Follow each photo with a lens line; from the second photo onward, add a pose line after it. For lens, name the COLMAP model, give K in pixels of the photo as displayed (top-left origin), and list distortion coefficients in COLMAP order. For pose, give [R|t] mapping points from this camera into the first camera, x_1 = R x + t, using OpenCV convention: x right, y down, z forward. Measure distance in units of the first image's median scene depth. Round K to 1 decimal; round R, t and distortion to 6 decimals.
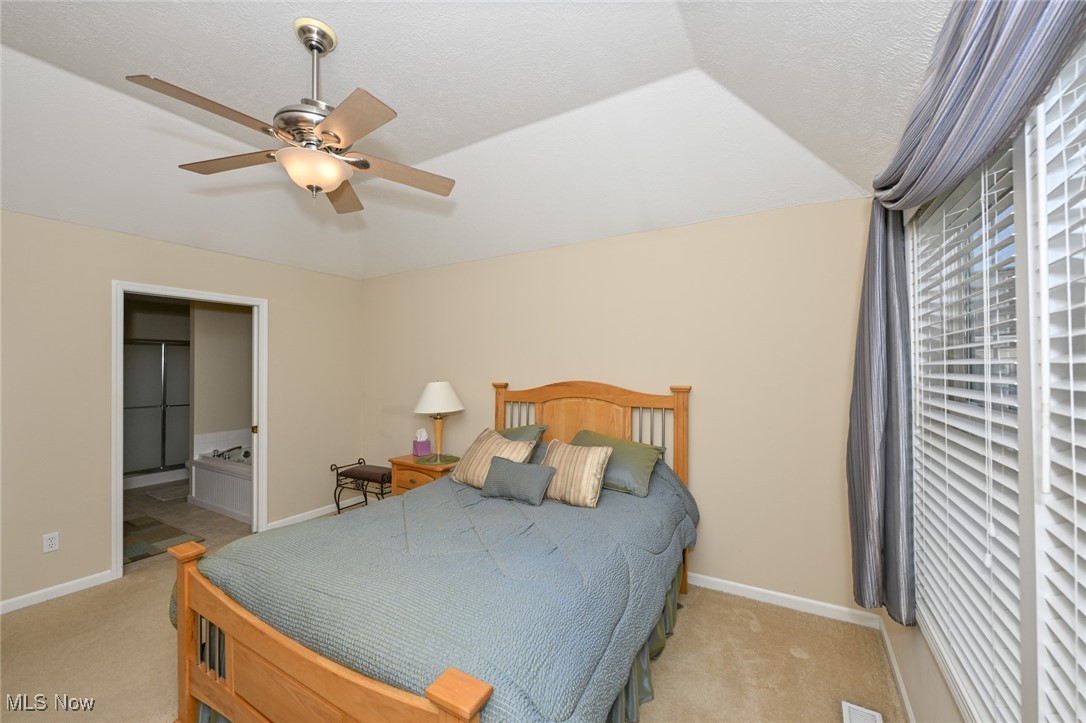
lens RADIAL K [[432.4, 0, 543.0], [0, 432.4, 361.5], [0, 0, 1]] dist [0.000855, 0.000384]
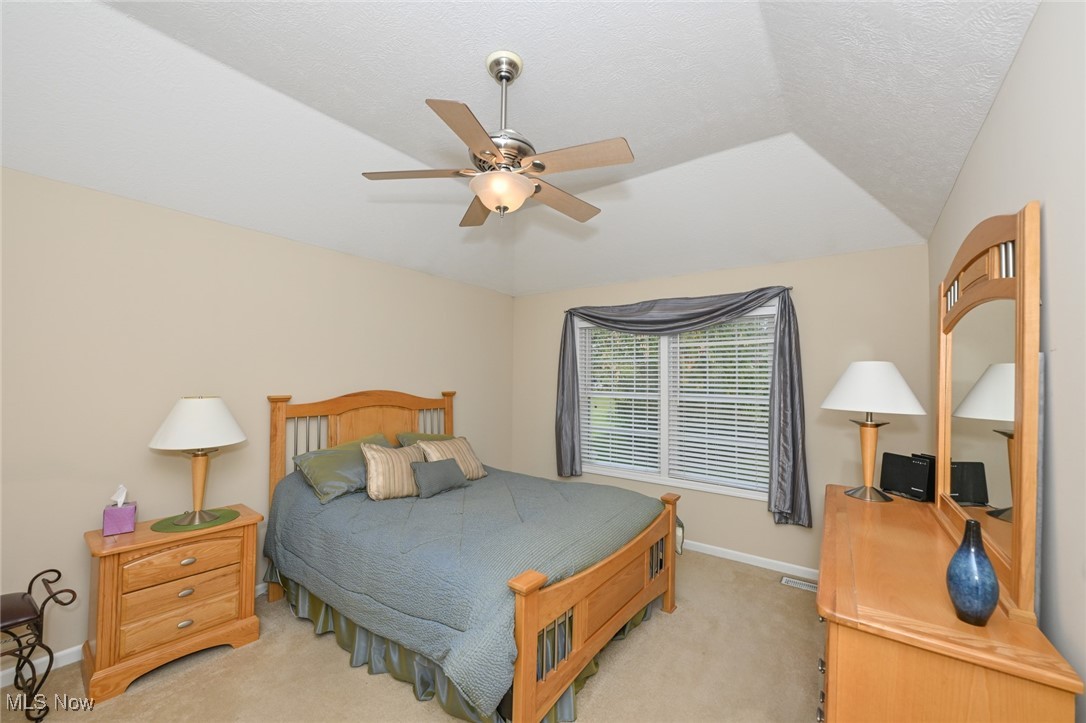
lens RADIAL K [[432.4, 0, 543.0], [0, 432.4, 361.5], [0, 0, 1]] dist [0.000855, 0.000384]
pose [[0.087390, 0.042439, 0.995270, -0.942807], [-0.024331, 0.998885, -0.040457, 0.006387], [-0.995877, -0.020680, 0.088325, 0.487778]]
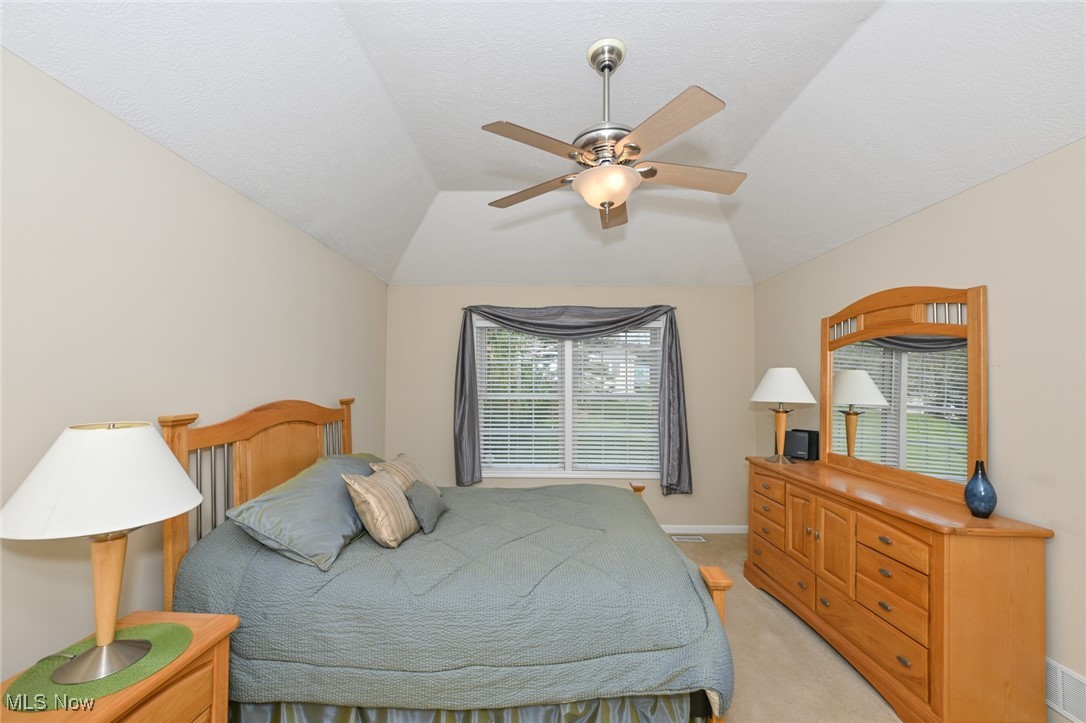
lens RADIAL K [[432.4, 0, 543.0], [0, 432.4, 361.5], [0, 0, 1]] dist [0.000855, 0.000384]
pose [[-0.513753, 0.037665, 0.857111, -0.789648], [-0.012659, 0.998594, -0.051470, 0.010334], [-0.857845, -0.037293, -0.512554, 0.991462]]
